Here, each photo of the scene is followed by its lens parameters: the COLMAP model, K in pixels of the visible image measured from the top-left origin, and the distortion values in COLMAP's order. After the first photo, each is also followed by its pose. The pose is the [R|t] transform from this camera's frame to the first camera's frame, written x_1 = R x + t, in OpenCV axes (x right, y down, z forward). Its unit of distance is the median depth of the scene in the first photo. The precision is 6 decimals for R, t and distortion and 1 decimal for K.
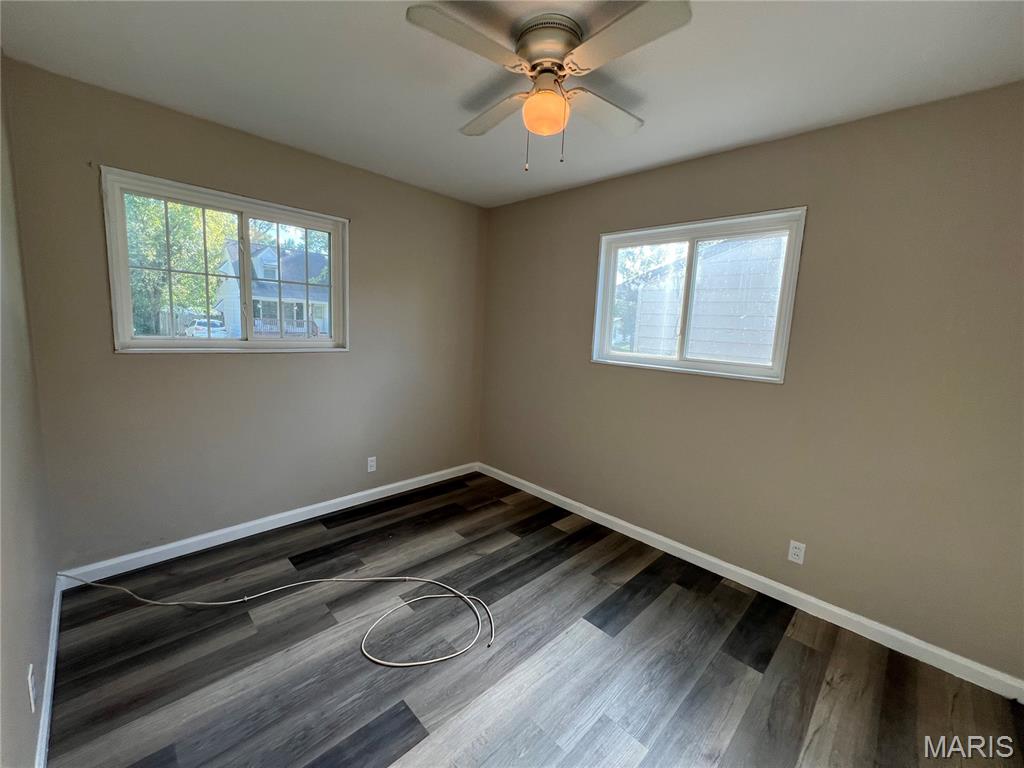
lens RADIAL K [[409.8, 0, 511.0], [0, 409.8, 381.9], [0, 0, 1]] dist [-0.002421, 0.000240]
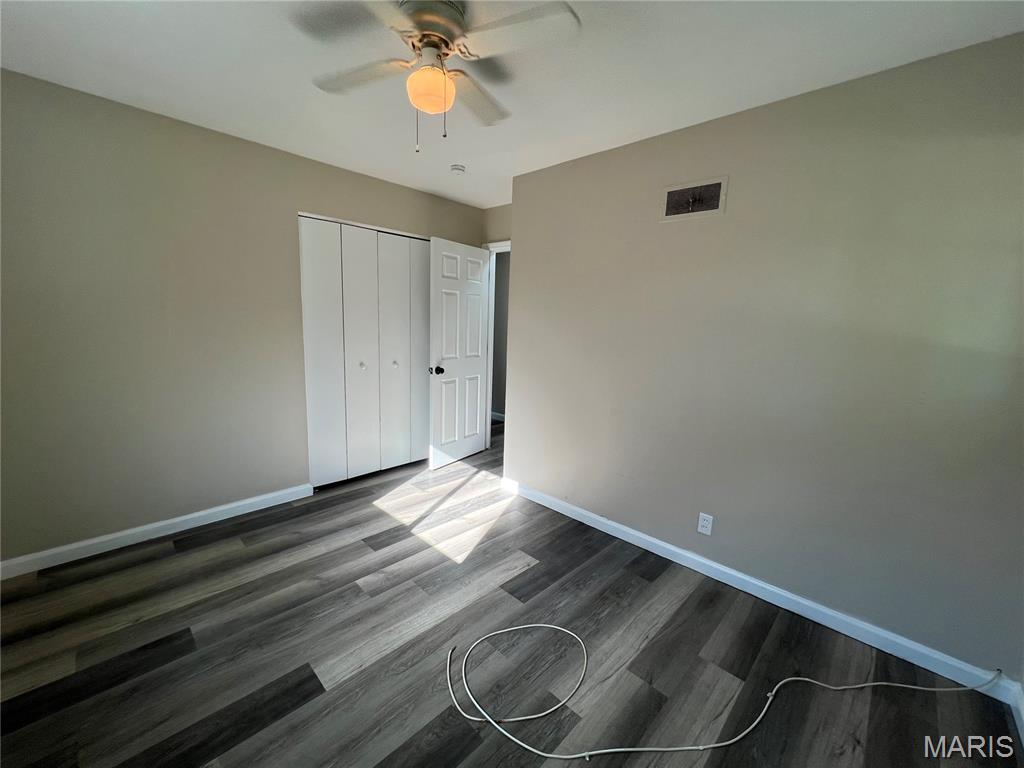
lens RADIAL K [[409.8, 0, 511.0], [0, 409.8, 381.9], [0, 0, 1]] dist [-0.002421, 0.000240]
pose [[-0.996285, -0.079091, -0.034065, -0.101865], [-0.085554, 0.954127, 0.286919, -0.228345], [0.009810, 0.288767, -0.957349, 1.712956]]
